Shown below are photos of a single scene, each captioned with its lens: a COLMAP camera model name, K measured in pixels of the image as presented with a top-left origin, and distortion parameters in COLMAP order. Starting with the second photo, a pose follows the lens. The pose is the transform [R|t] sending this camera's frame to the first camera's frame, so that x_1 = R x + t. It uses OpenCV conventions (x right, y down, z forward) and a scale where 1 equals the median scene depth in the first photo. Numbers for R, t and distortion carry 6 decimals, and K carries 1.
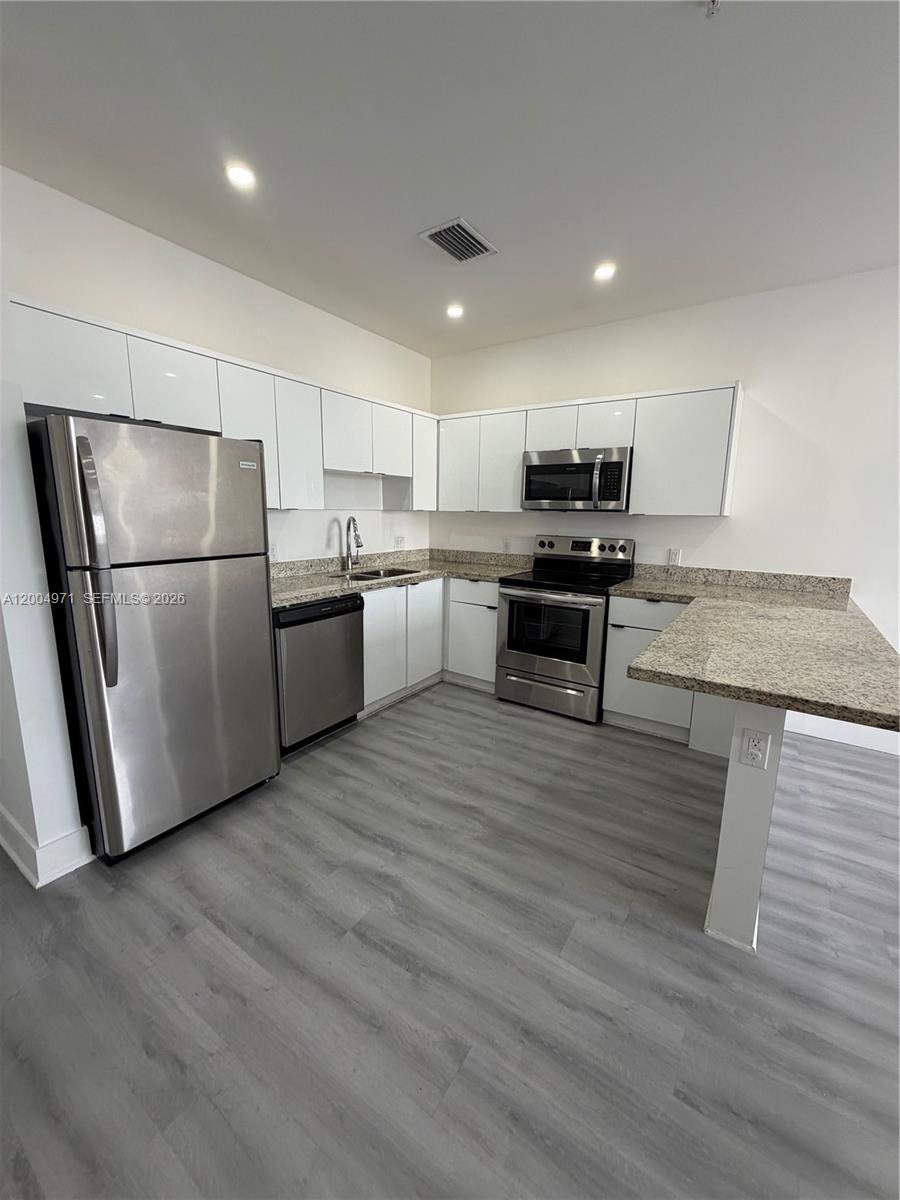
lens RADIAL K [[485.0, 0, 450.0], [0, 485.0, 600.0], [0, 0, 1]] dist [-0.000359, -0.000175]
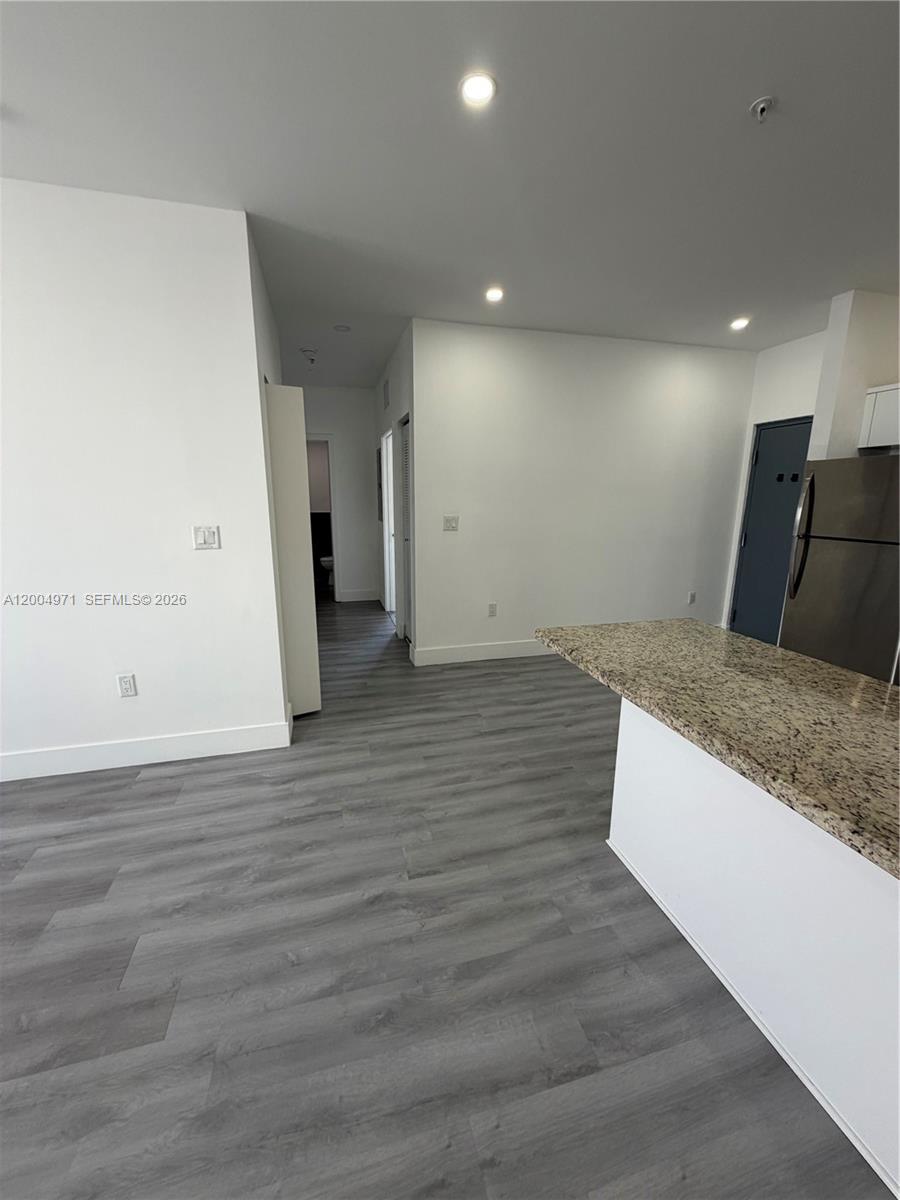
lens RADIAL K [[485.0, 0, 450.0], [0, 485.0, 600.0], [0, 0, 1]] dist [-0.000359, -0.000175]
pose [[-0.653401, 0.148187, -0.742366, 2.012071], [-0.153768, 0.934229, 0.321826, -0.278849], [0.741231, 0.324433, -0.587640, 1.397048]]
